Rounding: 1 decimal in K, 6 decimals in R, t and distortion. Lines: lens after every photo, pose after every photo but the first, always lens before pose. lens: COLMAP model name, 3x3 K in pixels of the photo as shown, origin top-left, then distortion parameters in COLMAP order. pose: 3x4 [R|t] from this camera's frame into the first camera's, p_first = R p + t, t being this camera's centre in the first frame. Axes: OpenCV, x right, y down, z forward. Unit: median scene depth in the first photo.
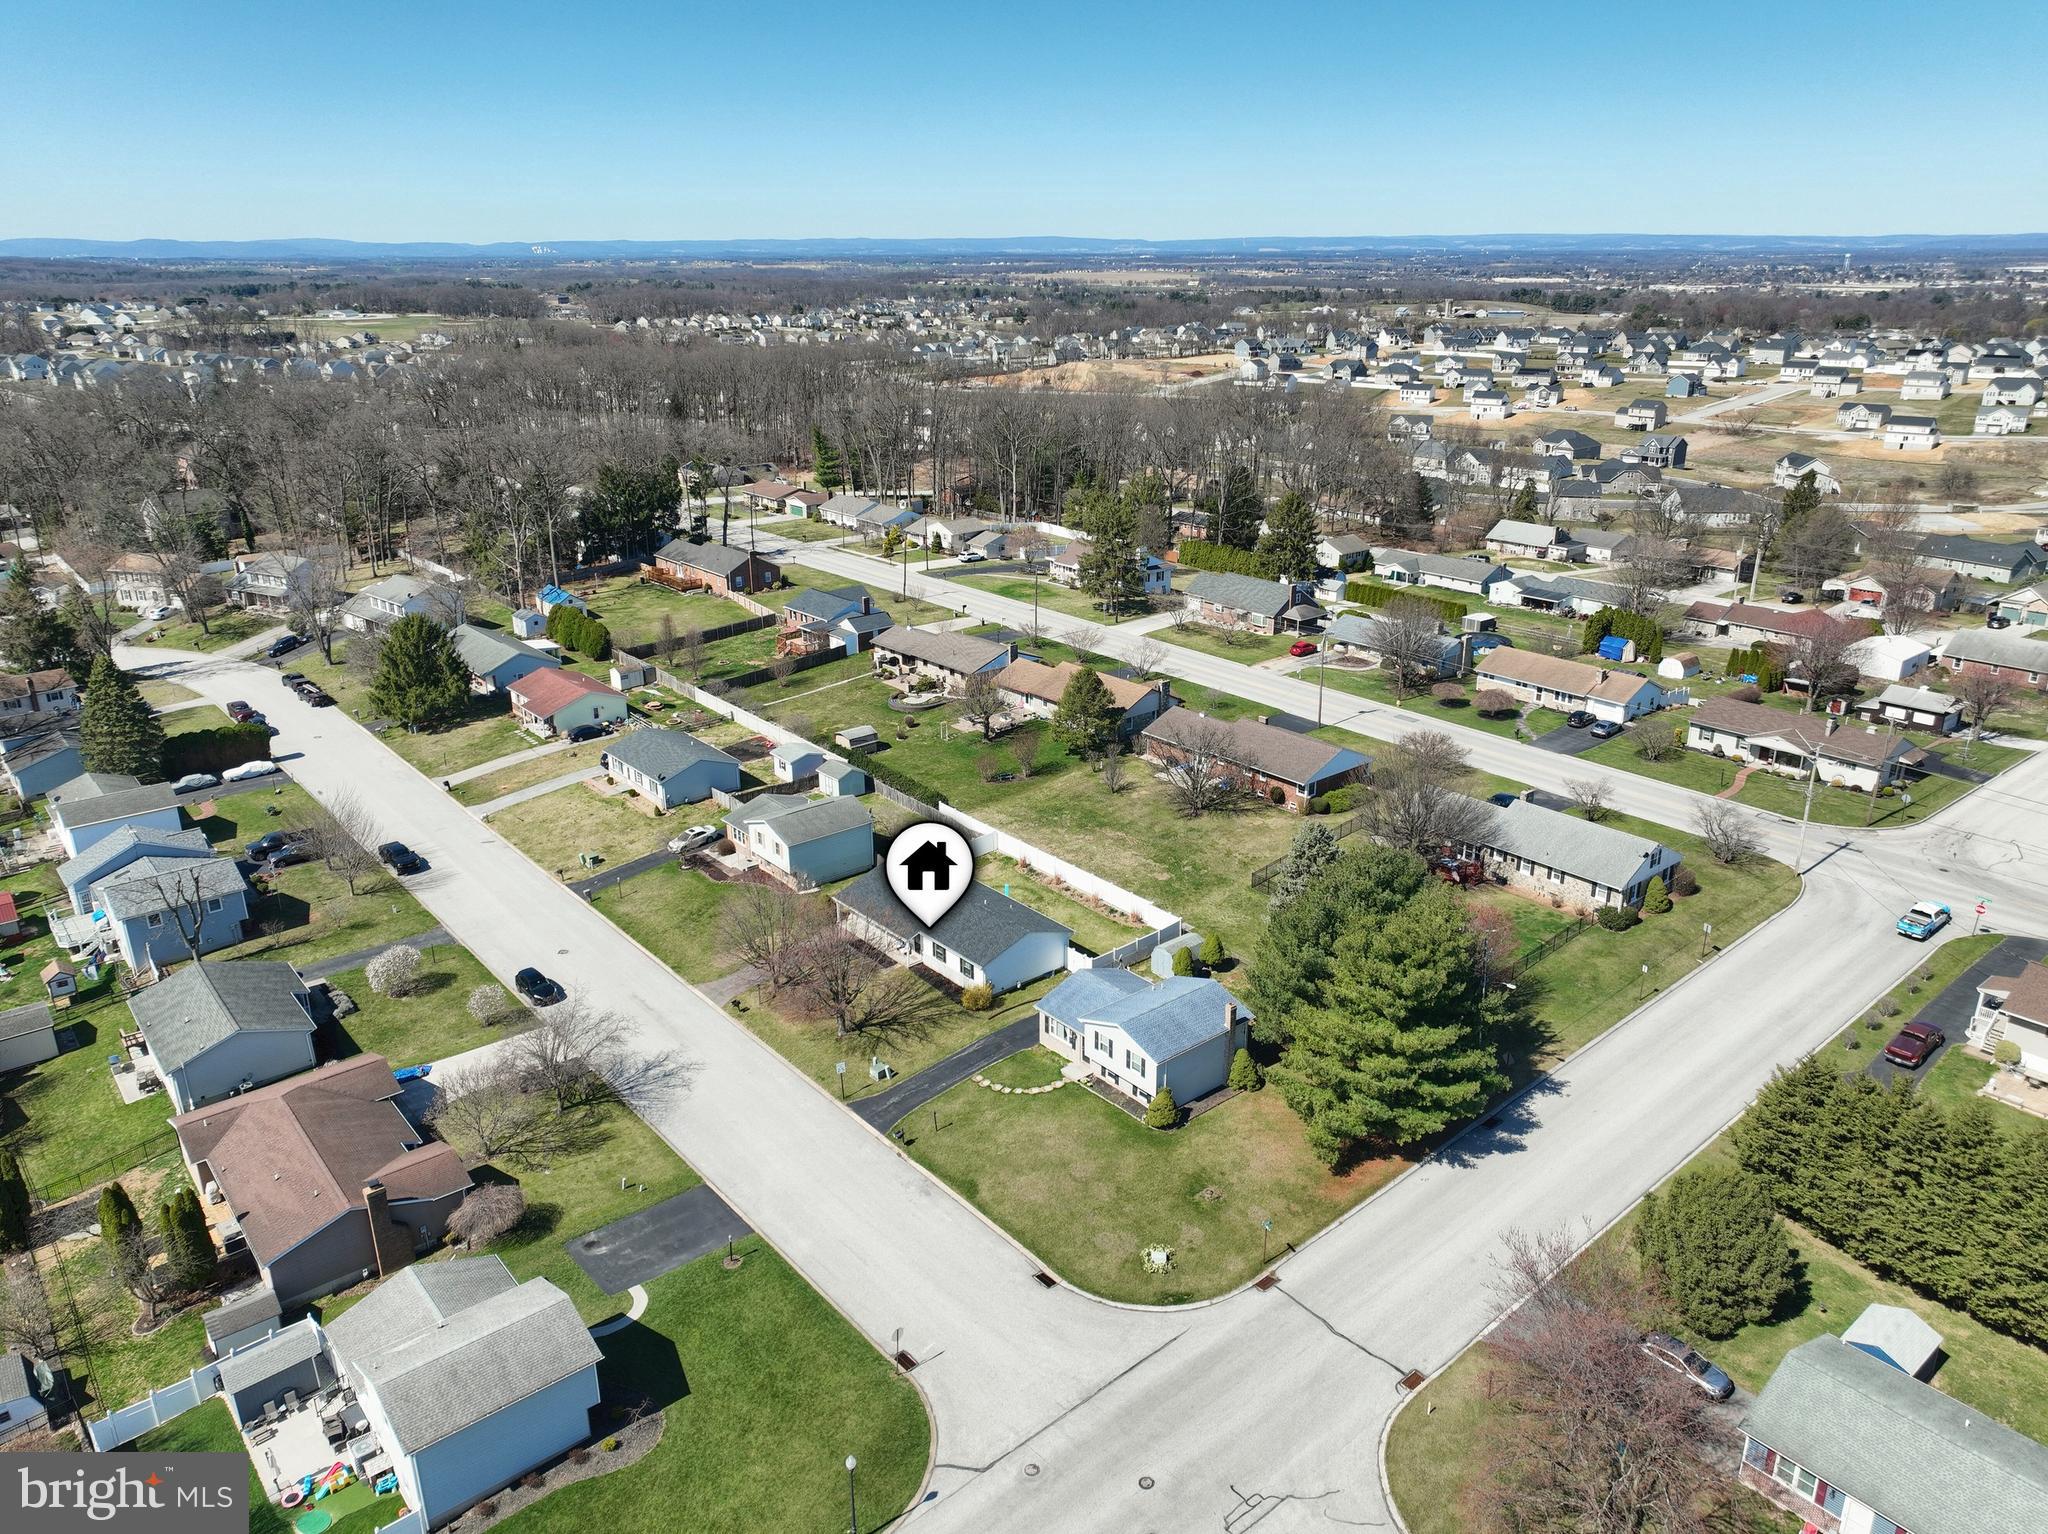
lens RADIAL K [[1440.0, 0, 1036.2], [0, 1440.0, 756.1], [0, 0, 1]] dist [0.003831, 0.008479]
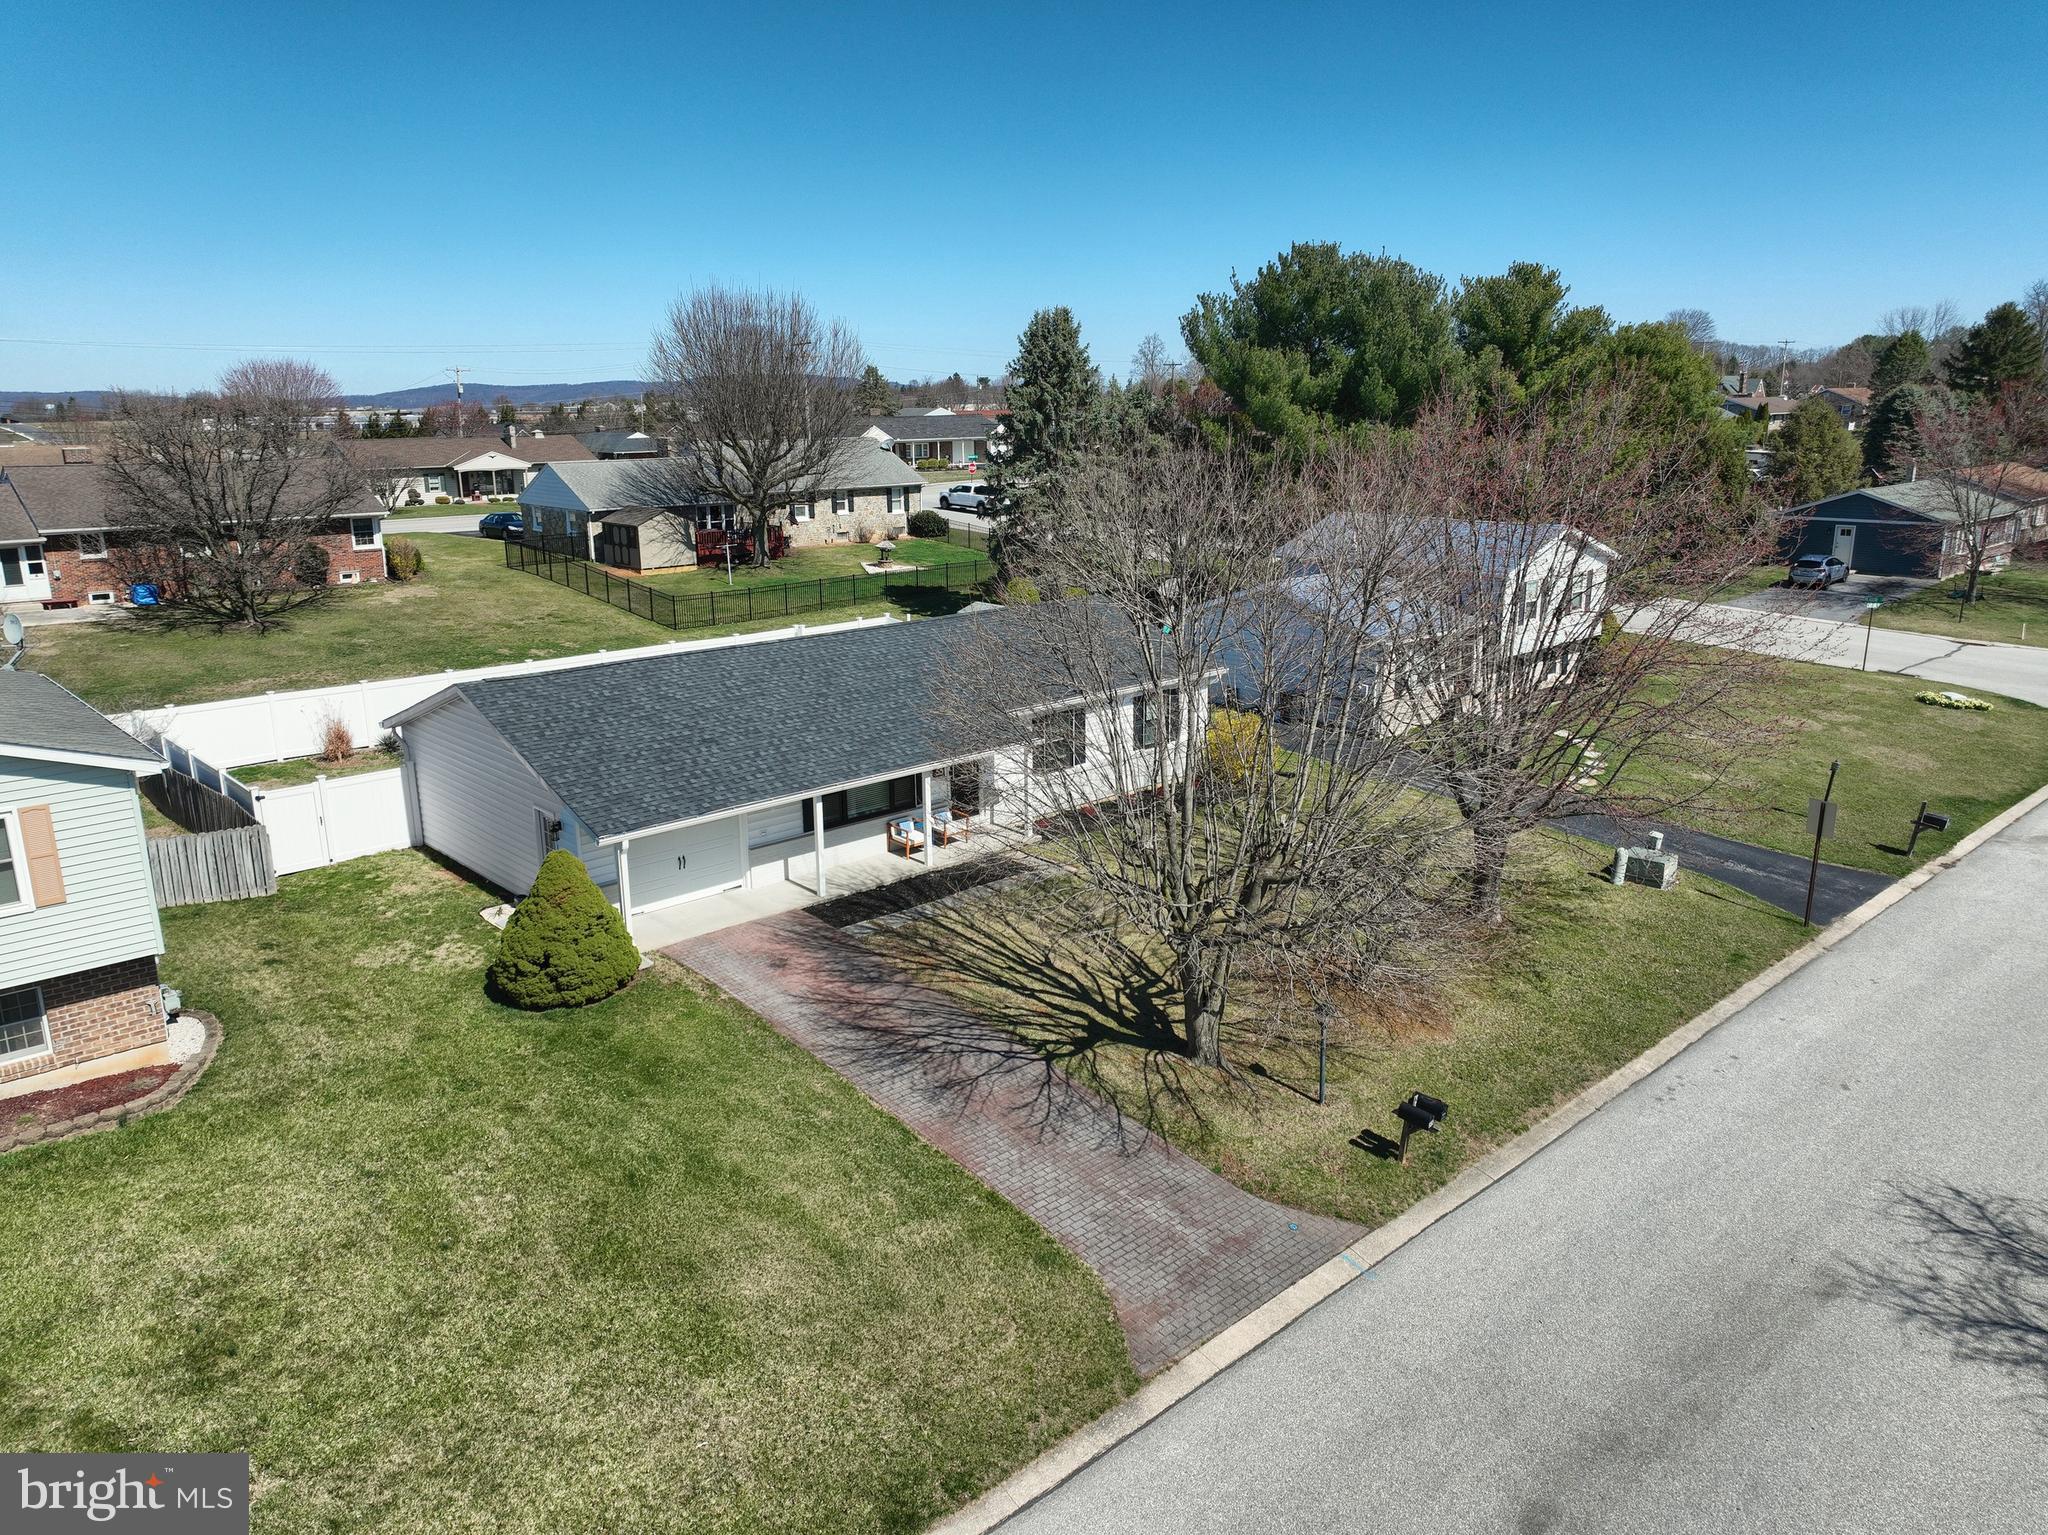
lens RADIAL K [[1440.0, 0, 1035.2], [0, 1440.0, 766.7], [0, 0, 1]] dist [0.003831, 0.008479]
pose [[-0.049640, -0.245342, 0.968165, -0.294574], [0.342376, 0.906446, 0.247256, 0.049566], [-0.938251, 0.343750, 0.039003, 0.791706]]
